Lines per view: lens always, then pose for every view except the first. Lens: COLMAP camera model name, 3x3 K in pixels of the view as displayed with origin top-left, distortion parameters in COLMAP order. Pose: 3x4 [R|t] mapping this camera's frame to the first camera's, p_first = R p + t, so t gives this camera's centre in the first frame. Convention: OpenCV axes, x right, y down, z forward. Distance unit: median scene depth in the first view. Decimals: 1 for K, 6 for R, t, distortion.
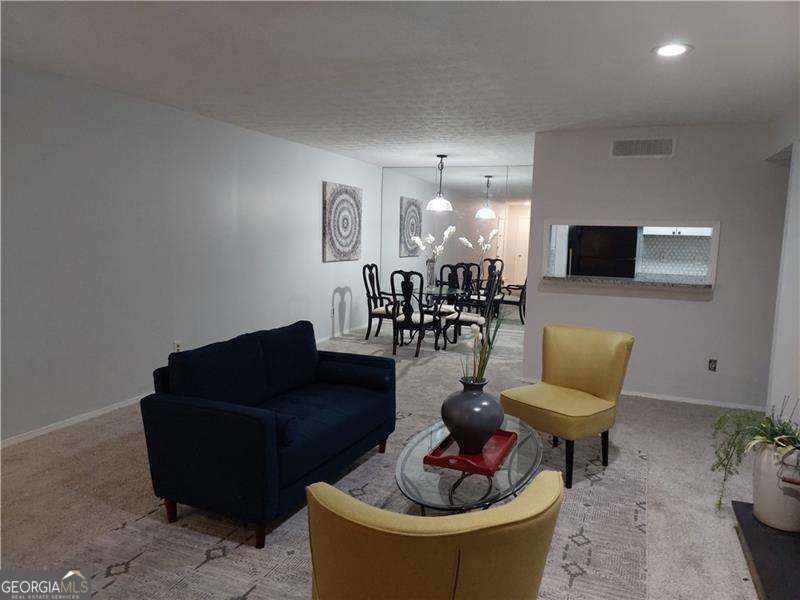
lens RADIAL K [[570.6, 0, 401.2], [0, 570.6, 318.6], [0, 0, 1]] dist [0.025068, -0.010936]
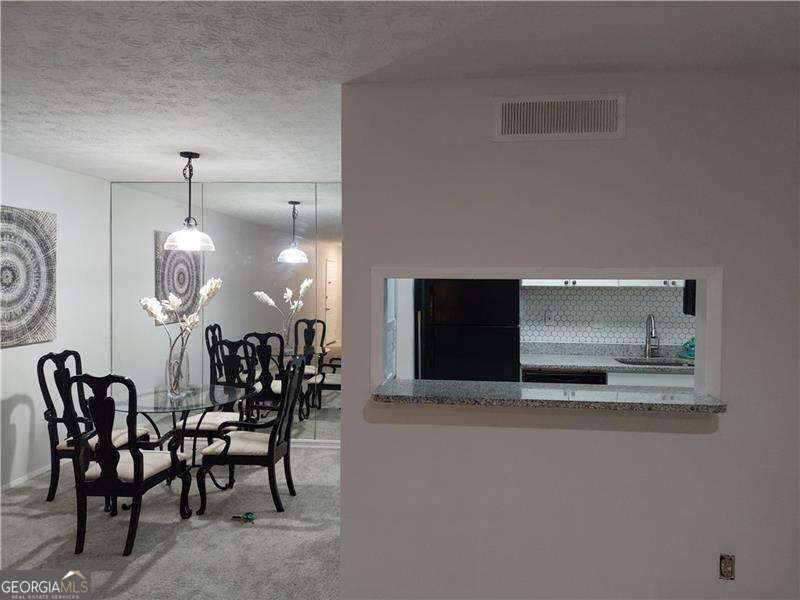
lens RADIAL K [[570.6, 0, 404.0], [0, 570.6, 293.4], [0, 0, 1]] dist [0.025068, -0.010936]
pose [[0.961124, -0.026637, 0.274828, 0.111424], [0.058364, 0.992445, -0.107917, -0.075568], [-0.269877, 0.119762, 0.955418, 0.411684]]
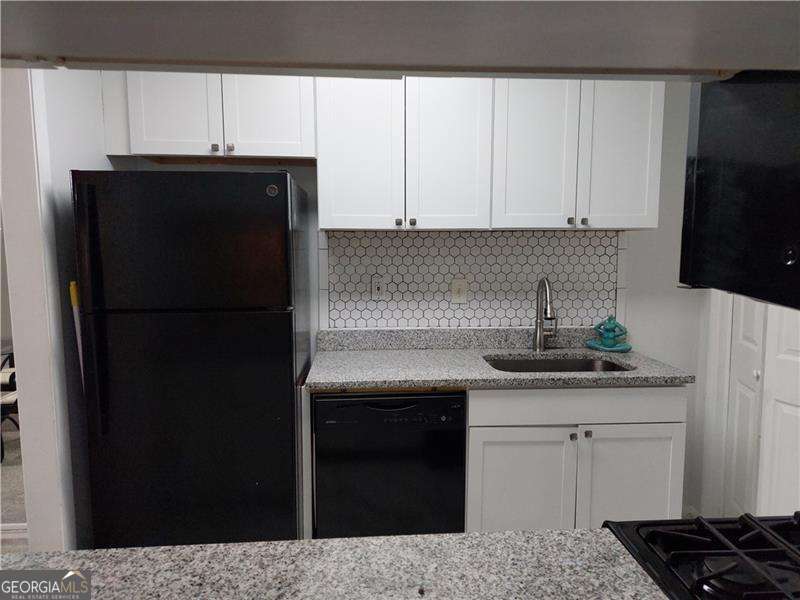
lens RADIAL K [[570.6, 0, 399.1], [0, 570.6, 302.3], [0, 0, 1]] dist [0.025068, -0.010936]
pose [[0.897245, -0.073748, 0.435331, 0.309725], [0.090110, 0.995786, -0.017030, -0.092034], [-0.432241, 0.054508, 0.900109, 0.665726]]
